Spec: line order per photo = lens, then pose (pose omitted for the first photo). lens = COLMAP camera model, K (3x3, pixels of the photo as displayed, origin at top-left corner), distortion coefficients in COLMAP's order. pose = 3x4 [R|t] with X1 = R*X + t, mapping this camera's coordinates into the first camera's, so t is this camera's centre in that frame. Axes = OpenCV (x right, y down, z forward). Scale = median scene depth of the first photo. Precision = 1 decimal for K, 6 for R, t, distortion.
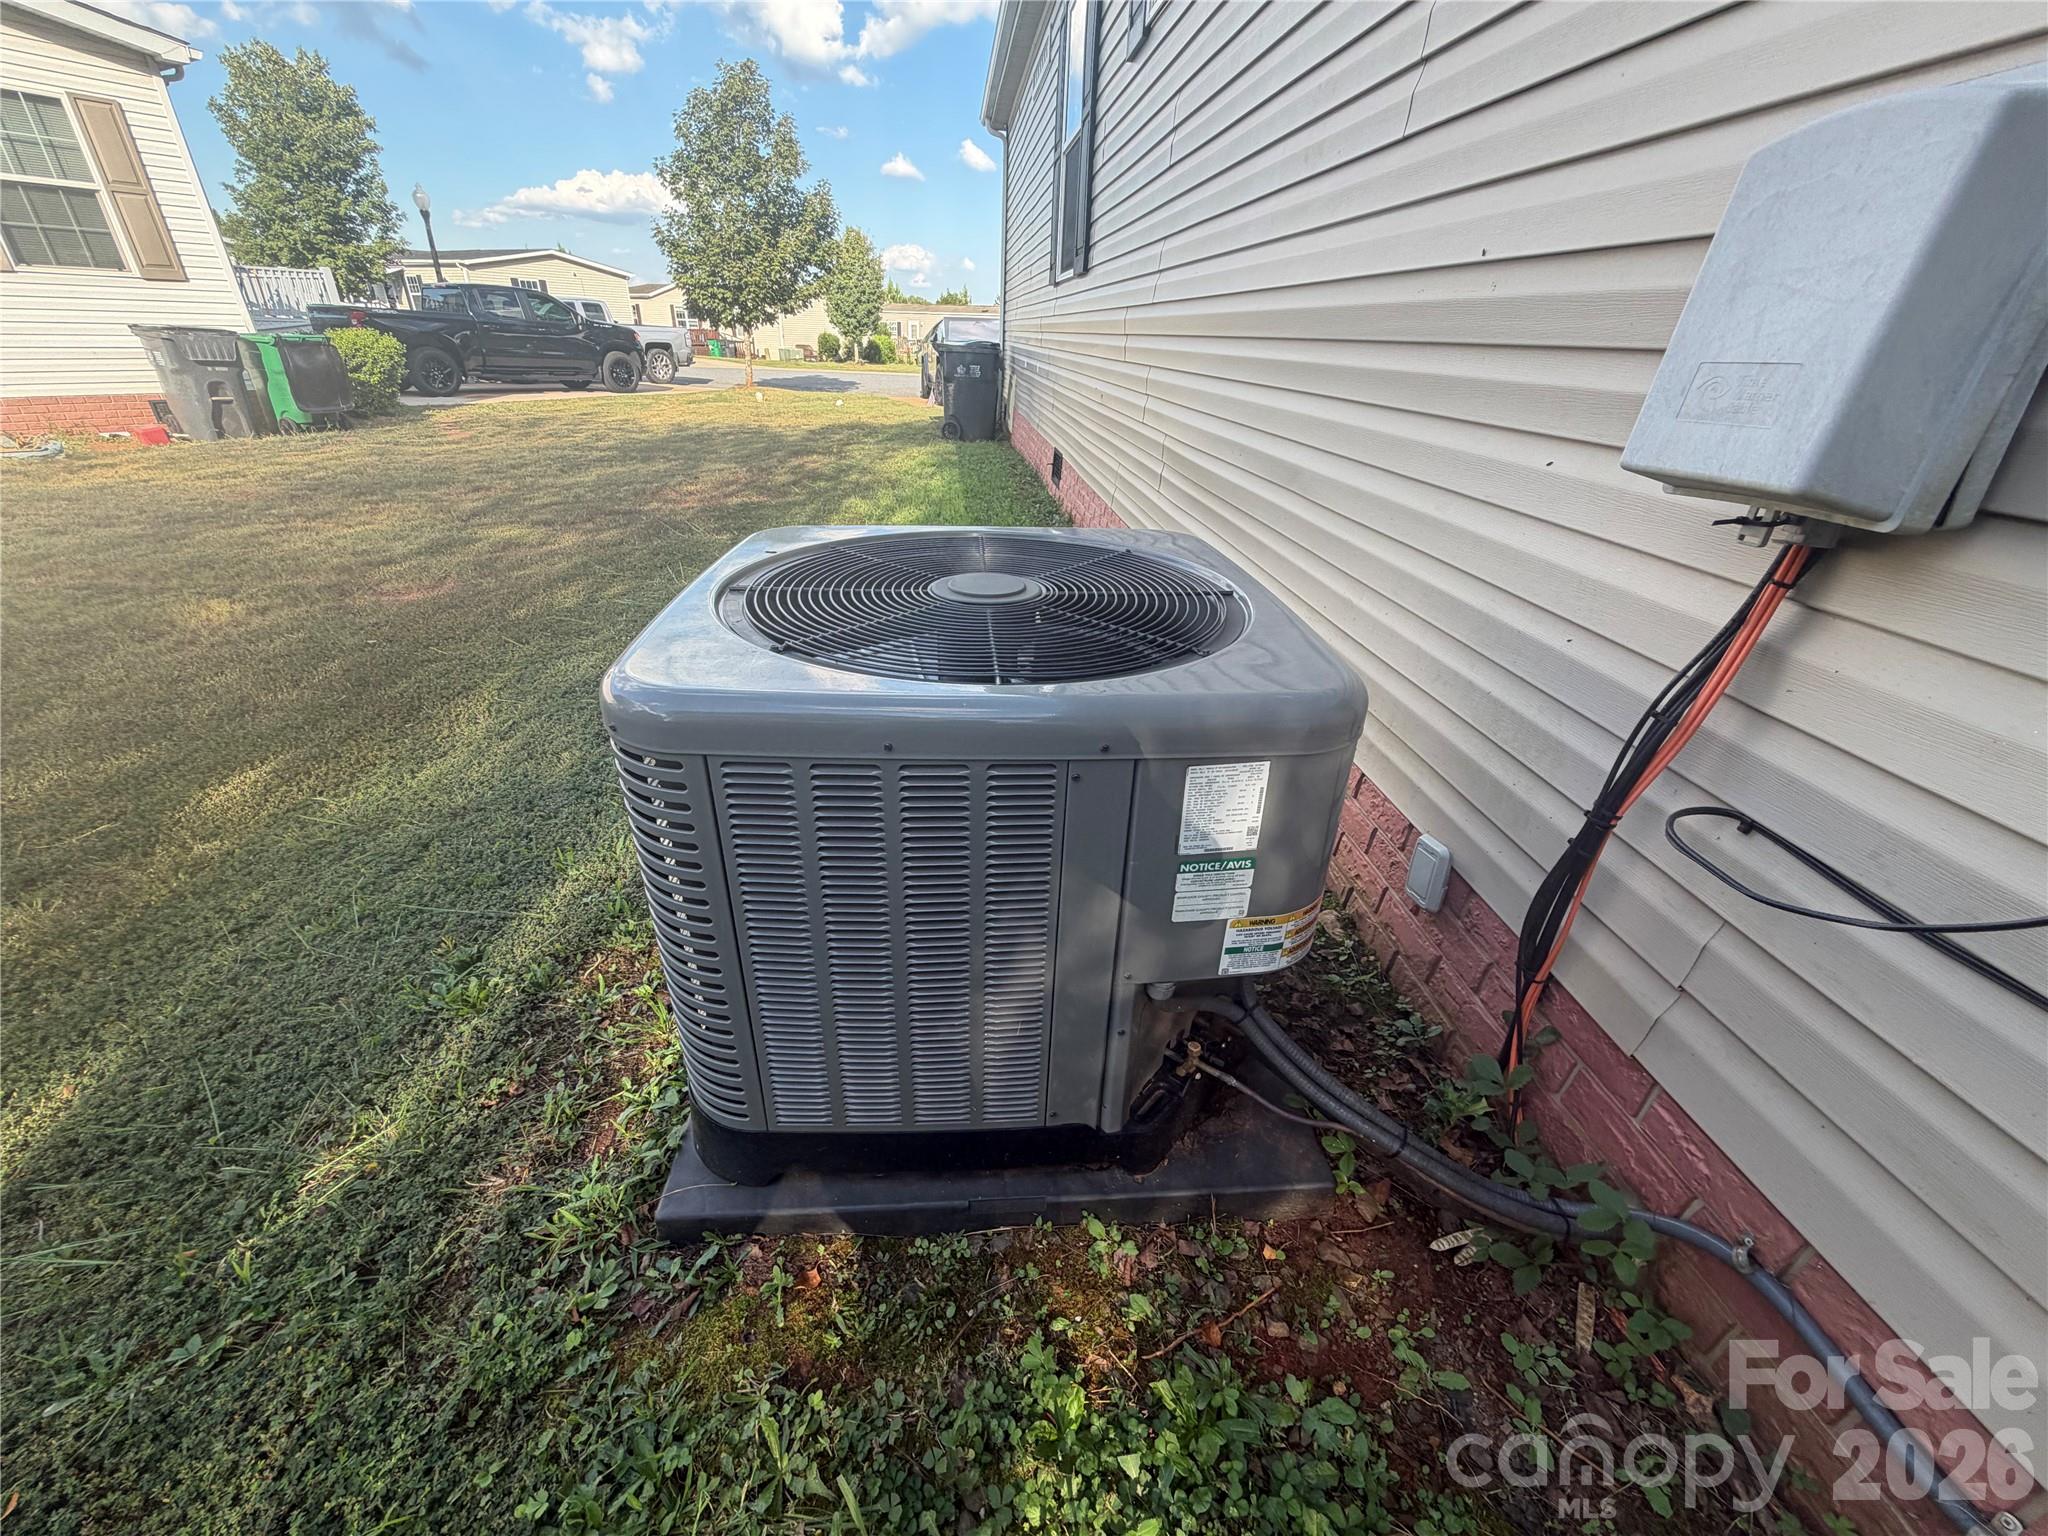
lens RADIAL K [[818.1, 0, 1015.5], [0, 818.1, 770.5], [0, 0, 1]] dist [0.000480, 0.000039]
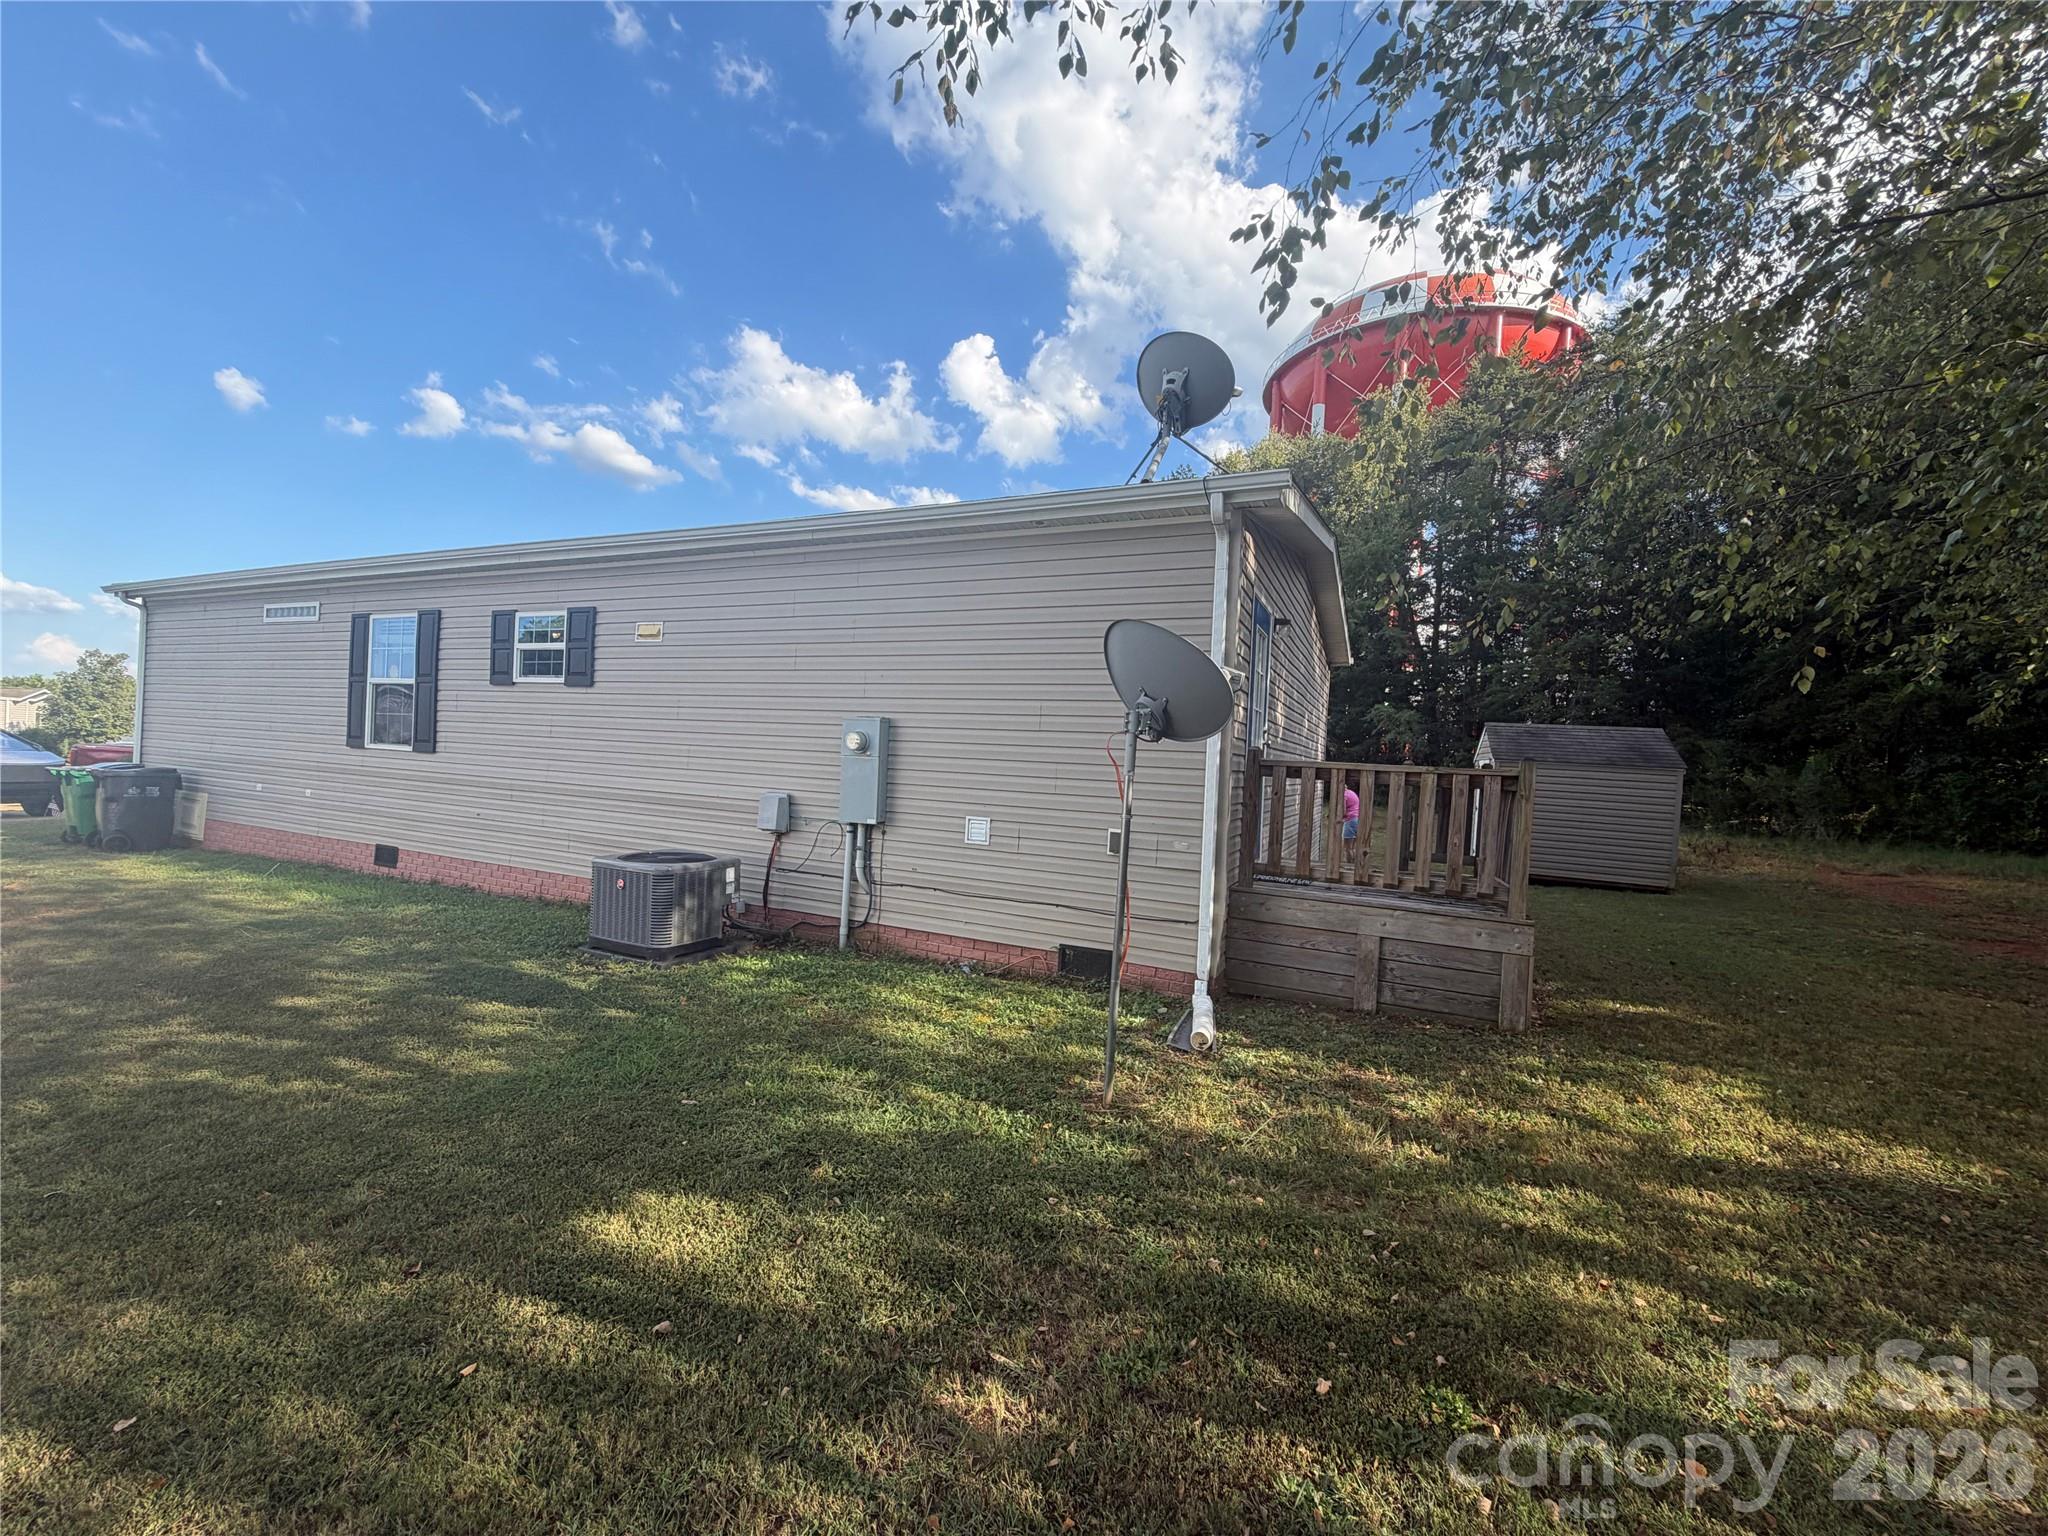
lens RADIAL K [[818.1, 0, 1029.1], [0, 818.1, 768.5], [0, 0, 1]] dist [0.000480, 0.000039]
pose [[0.497474, -0.013717, 0.867370, -4.332694], [0.377833, 0.903477, -0.202416, 1.532256], [-0.780872, 0.428417, 0.454639, -4.415359]]
